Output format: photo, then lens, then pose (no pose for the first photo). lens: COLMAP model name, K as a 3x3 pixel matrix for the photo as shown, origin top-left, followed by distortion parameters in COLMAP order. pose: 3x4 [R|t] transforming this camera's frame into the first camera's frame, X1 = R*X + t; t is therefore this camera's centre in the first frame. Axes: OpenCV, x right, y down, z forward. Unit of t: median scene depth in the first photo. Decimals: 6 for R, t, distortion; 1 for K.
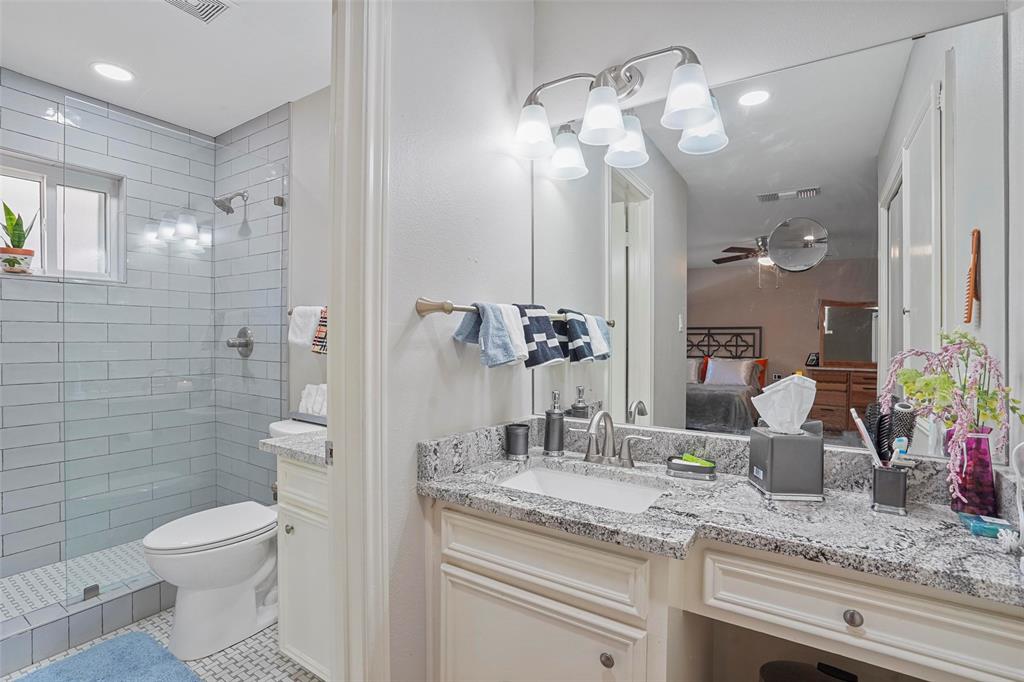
lens RADIAL K [[479.8, 0, 512.0], [0, 479.8, 341.0], [0, 0, 1]] dist [-0.057130, 0.023077]
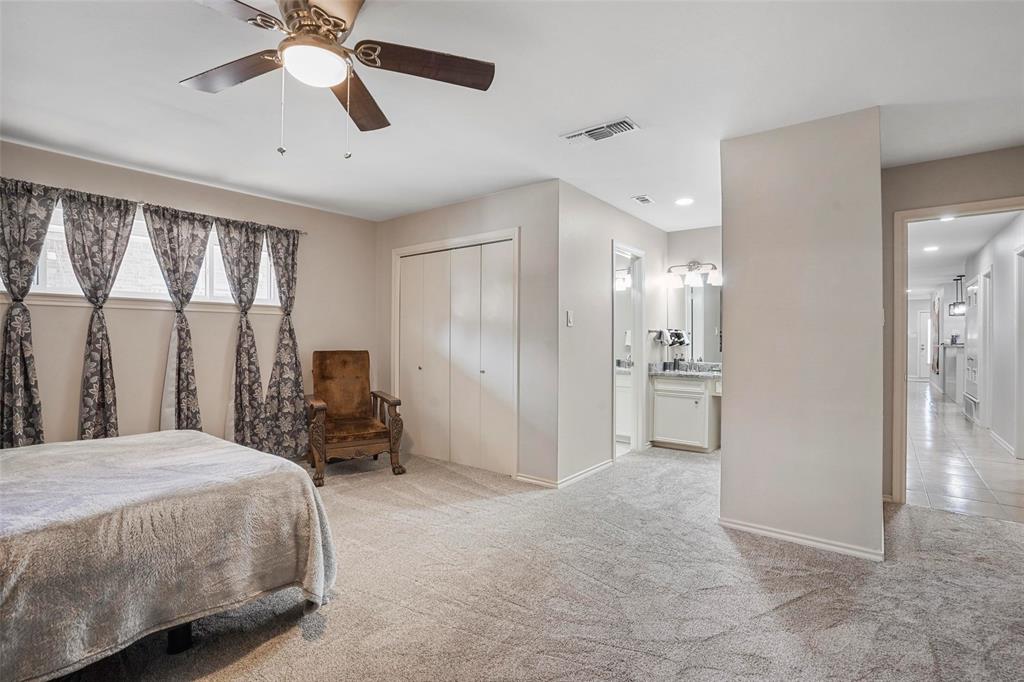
lens RADIAL K [[479.8, 0, 512.0], [0, 479.8, 341.0], [0, 0, 1]] dist [-0.057130, 0.023077]
pose [[0.996022, -0.003028, -0.089061, -0.738930], [0.002901, 0.999995, -0.001552, 0.014128], [0.089065, 0.001287, 0.996025, -2.401633]]
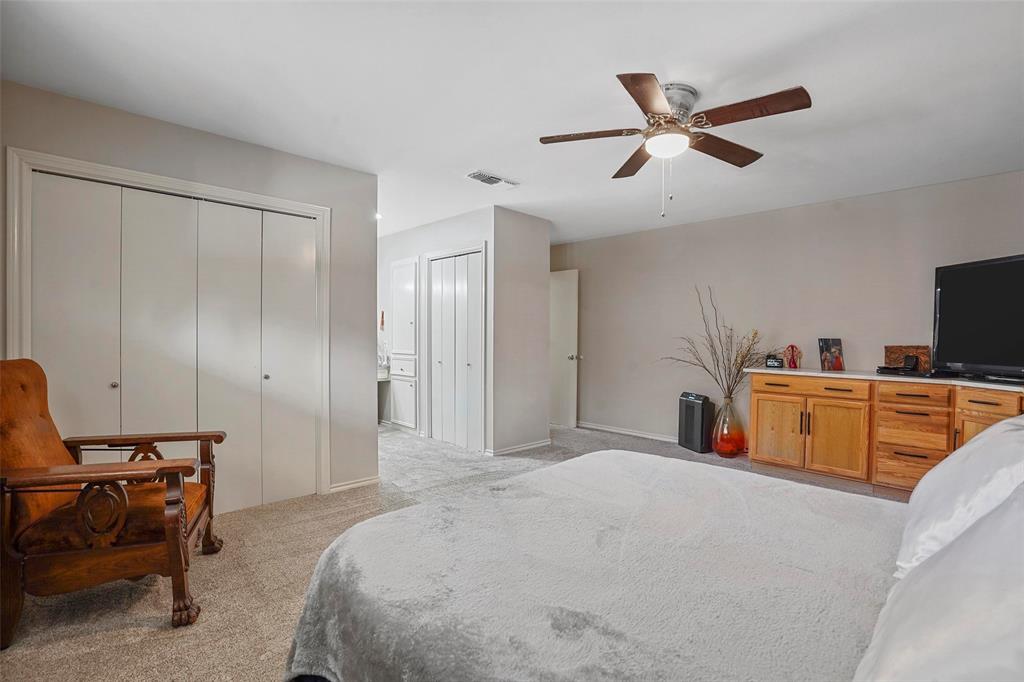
lens RADIAL K [[479.8, 0, 512.0], [0, 479.8, 341.0], [0, 0, 1]] dist [-0.057130, 0.023077]
pose [[0.229449, -0.015986, 0.973189, -3.263868], [-0.000701, 0.999862, 0.016589, -0.015095], [-0.973320, -0.004489, 0.229406, -1.026229]]
